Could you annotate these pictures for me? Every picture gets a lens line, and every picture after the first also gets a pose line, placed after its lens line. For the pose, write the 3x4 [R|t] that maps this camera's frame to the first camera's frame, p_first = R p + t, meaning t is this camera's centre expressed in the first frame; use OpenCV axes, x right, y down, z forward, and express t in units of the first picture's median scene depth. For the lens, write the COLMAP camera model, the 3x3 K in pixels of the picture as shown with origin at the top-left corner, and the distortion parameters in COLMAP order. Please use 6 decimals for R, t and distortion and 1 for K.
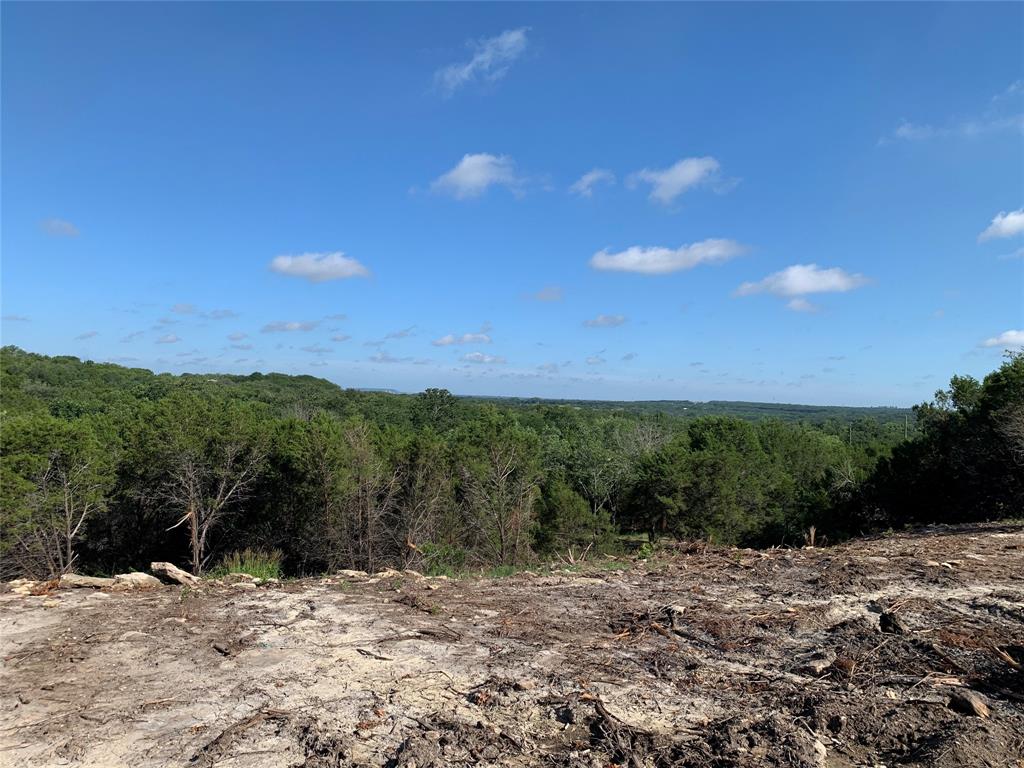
lens RADIAL K [[779.1, 0, 509.7], [0, 779.1, 380.5], [0, 0, 1]] dist [0.045223, -0.028477]
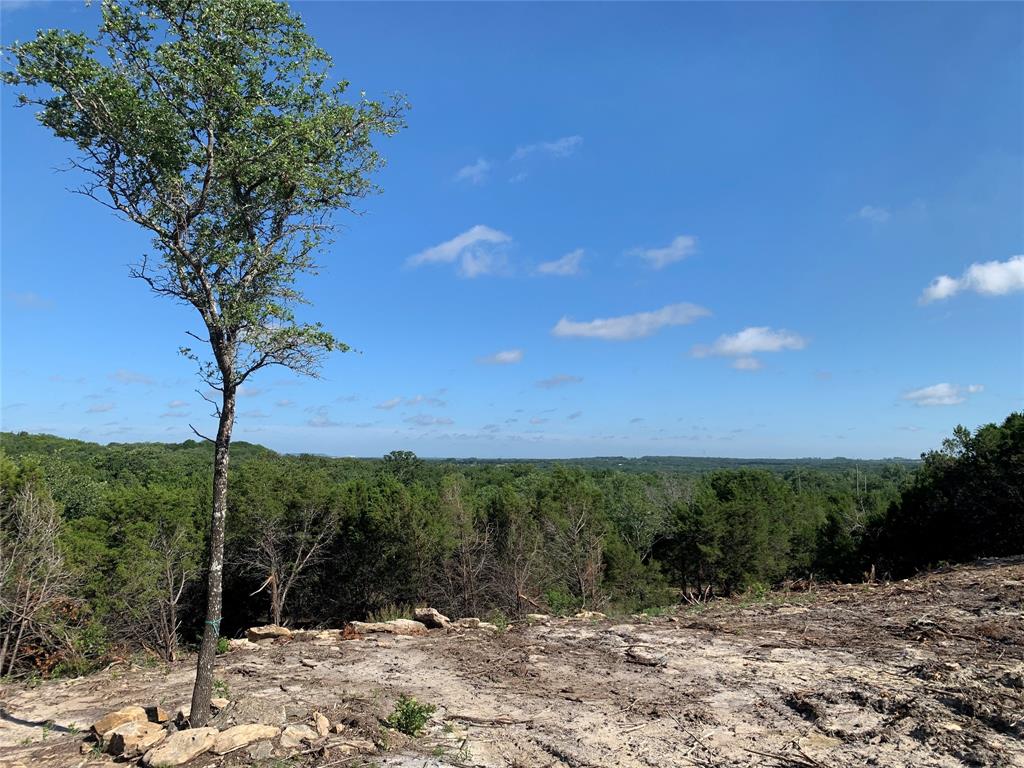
lens RADIAL K [[779.1, 0, 490.7], [0, 779.1, 363.6], [0, 0, 1]] dist [0.045223, -0.028477]
pose [[0.995433, -0.015519, 0.094191, -0.182856], [0.024757, 0.994906, -0.097715, -0.001516], [-0.092195, 0.099601, 0.990747, -0.058484]]
